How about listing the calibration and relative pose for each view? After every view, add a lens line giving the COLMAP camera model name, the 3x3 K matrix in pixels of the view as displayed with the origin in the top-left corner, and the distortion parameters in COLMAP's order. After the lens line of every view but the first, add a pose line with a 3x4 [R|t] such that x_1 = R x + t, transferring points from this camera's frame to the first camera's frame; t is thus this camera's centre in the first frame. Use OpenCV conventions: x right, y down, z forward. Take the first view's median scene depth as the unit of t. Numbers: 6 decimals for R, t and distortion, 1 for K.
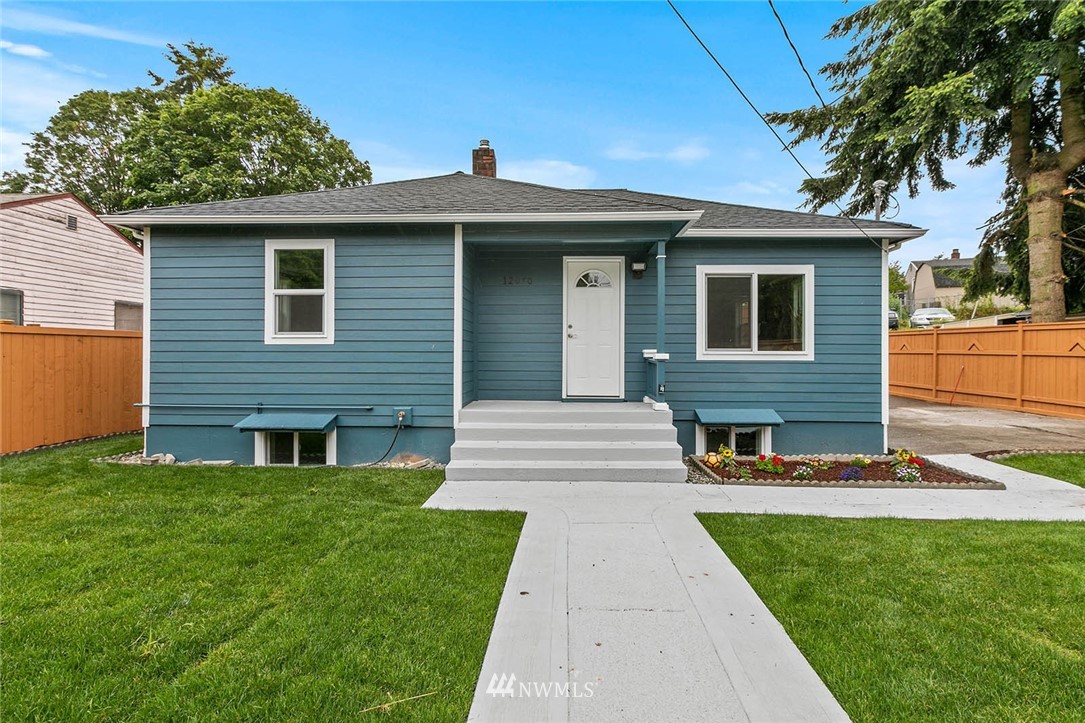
lens RADIAL K [[485.6, 0, 542.6], [0, 485.6, 356.1], [0, 0, 1]] dist [-0.001973, -0.001725]
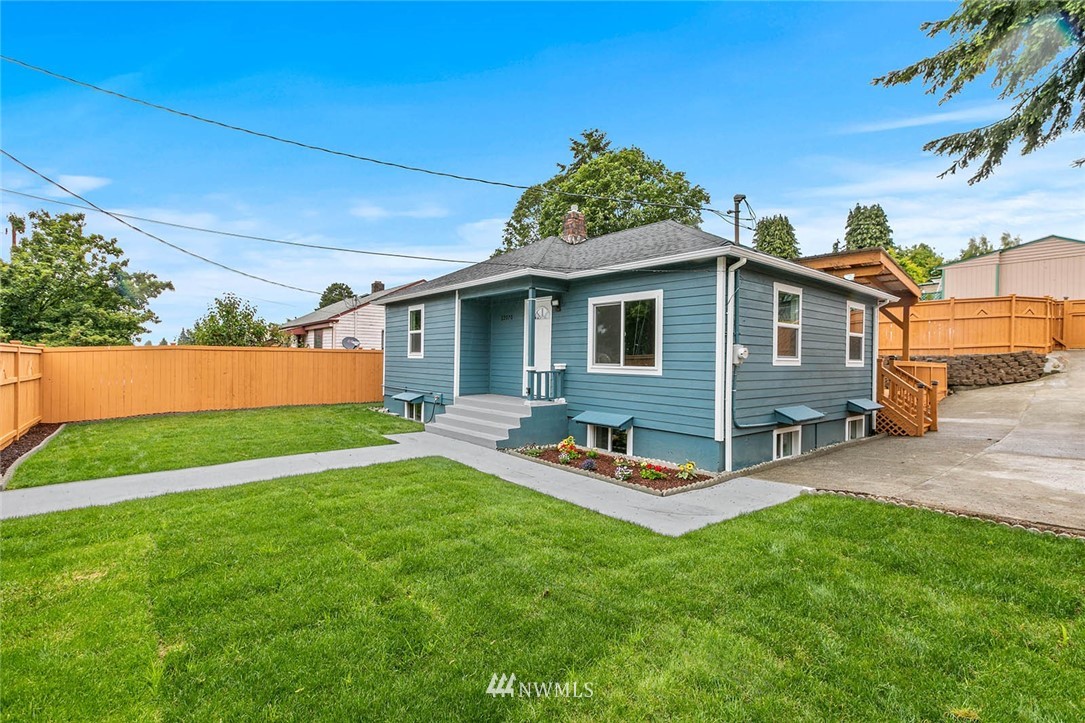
lens RADIAL K [[485.6, 0, 524.3], [0, 485.6, 355.1], [0, 0, 1]] dist [-0.001973, -0.001725]
pose [[0.656122, 0.001211, -0.754654, 1.169101], [-0.019055, 0.999706, -0.014962, -0.014529], [0.754414, 0.024197, 0.655952, 0.036868]]
